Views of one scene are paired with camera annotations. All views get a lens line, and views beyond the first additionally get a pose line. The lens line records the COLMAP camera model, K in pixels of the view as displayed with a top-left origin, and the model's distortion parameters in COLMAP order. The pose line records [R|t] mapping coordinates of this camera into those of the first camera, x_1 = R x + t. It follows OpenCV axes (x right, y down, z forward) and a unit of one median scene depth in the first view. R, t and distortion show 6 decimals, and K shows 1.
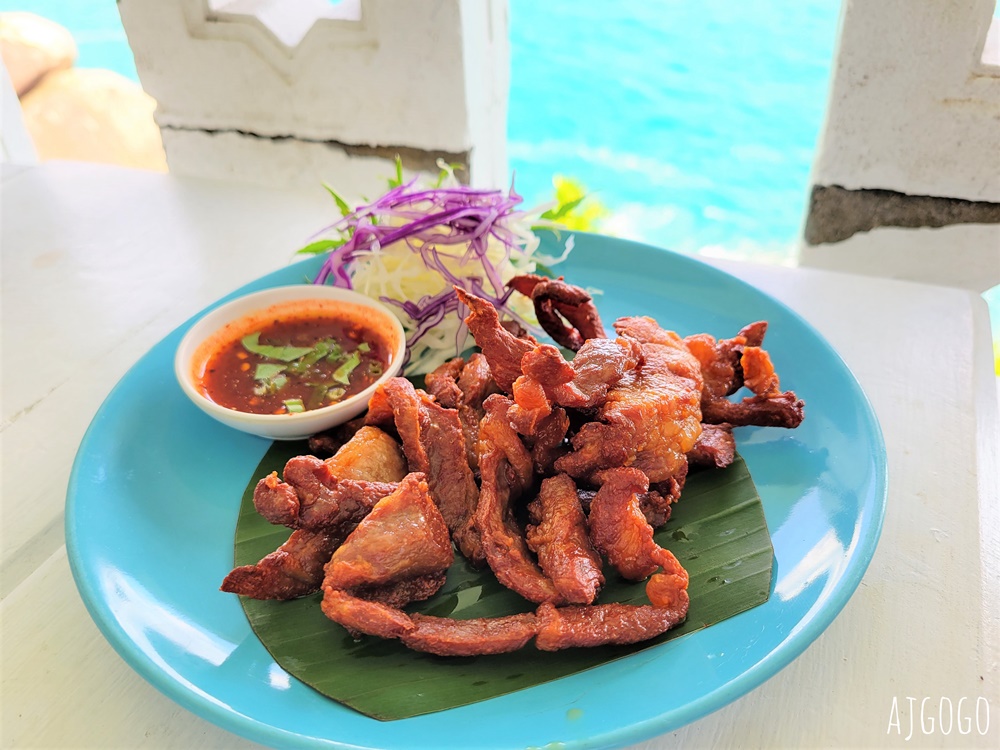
lens RADIAL K [[761.4, 0, 496.8], [0, 761.4, 365.6], [0, 0, 1]] dist [0.044836, -0.045841]
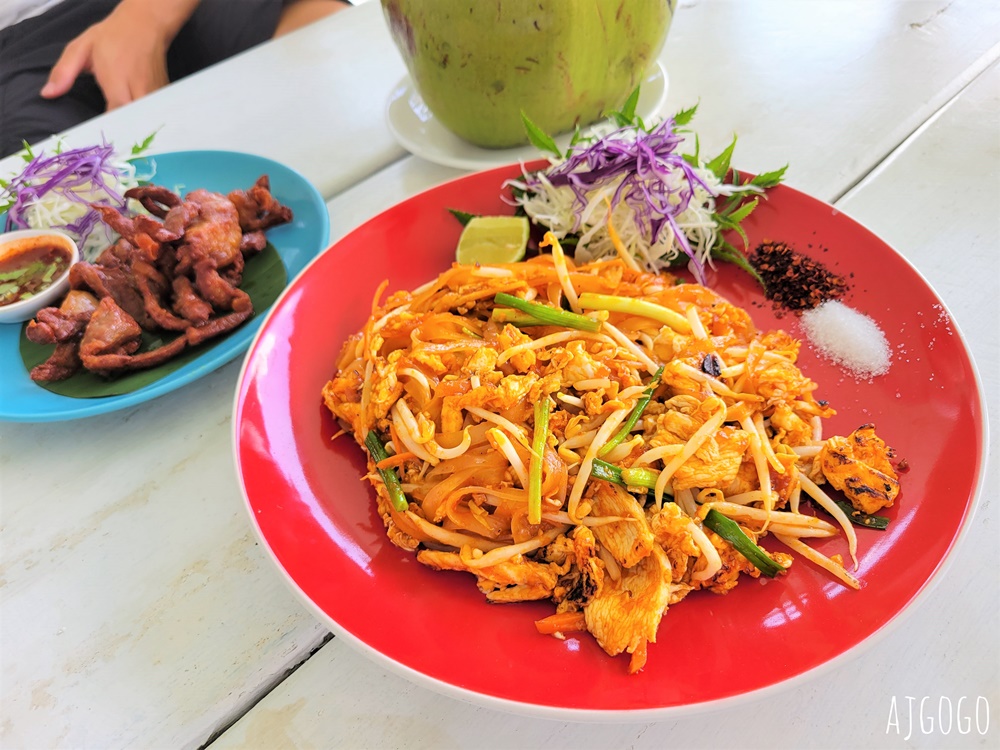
lens RADIAL K [[784.7, 0, 501.8], [0, 784.7, 369.5], [0, 0, 1]] dist [-0.000025, -0.005621]
pose [[0.884110, -0.365086, 0.291653, 0.118038], [0.319280, 0.927709, 0.193431, 0.200949], [-0.341188, -0.077895, 0.936762, -1.071169]]
